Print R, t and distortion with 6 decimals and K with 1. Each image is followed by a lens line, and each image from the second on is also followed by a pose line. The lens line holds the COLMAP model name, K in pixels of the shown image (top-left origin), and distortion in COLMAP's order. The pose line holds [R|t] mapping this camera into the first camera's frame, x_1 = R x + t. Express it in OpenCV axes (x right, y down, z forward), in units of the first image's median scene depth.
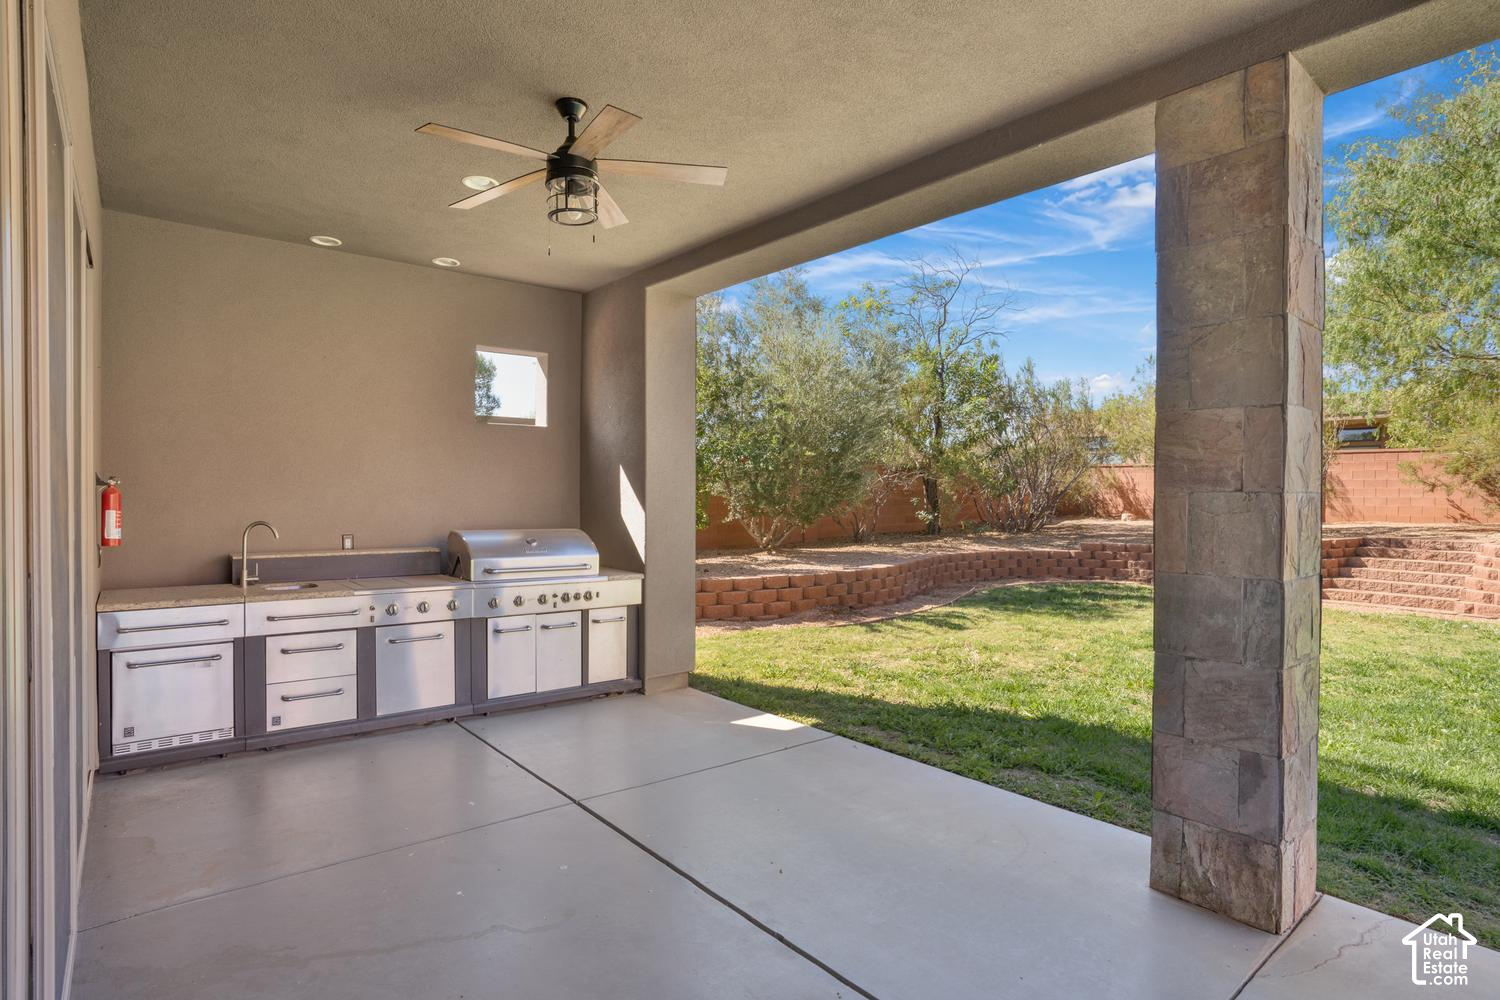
lens RADIAL K [[763.2, 0, 750.0], [0, 763.2, 500.0], [0, 0, 1]] dist [-0.001853, 0.000554]
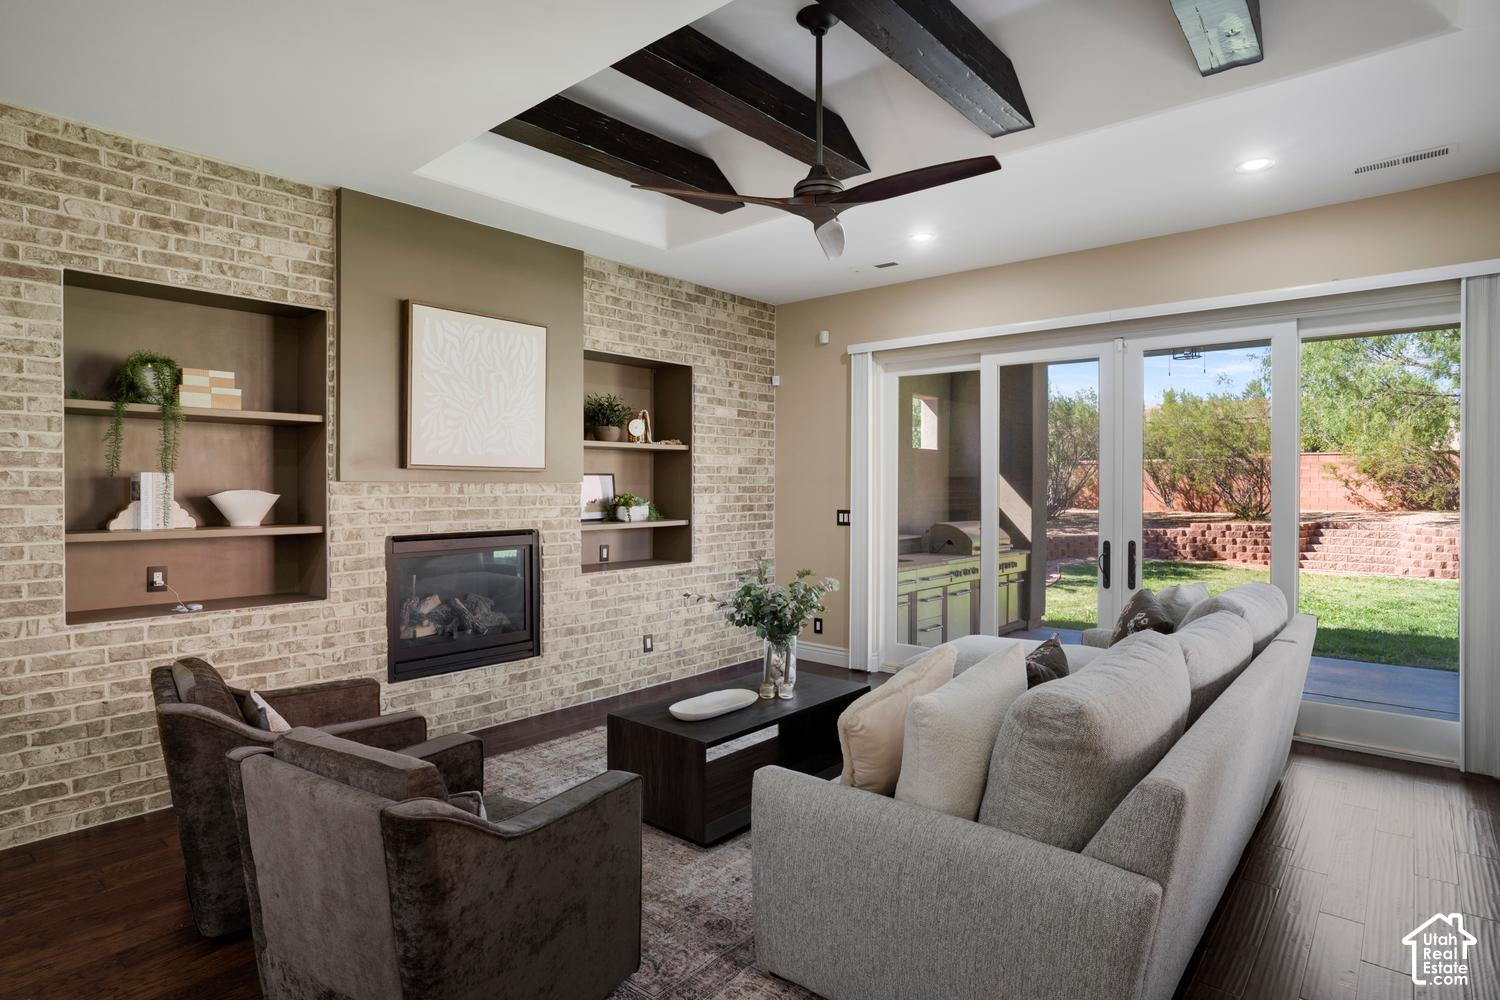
lens RADIAL K [[785.7, 0, 750.0], [0, 785.7, 500.0], [0, 0, 1]] dist [0.000915, -0.000024]
pose [[0.985611, -0.006648, 0.168897, -0.462733], [0.004606, 0.999912, 0.012480, -0.011985], [-0.168965, -0.011522, 0.985555, -0.207955]]
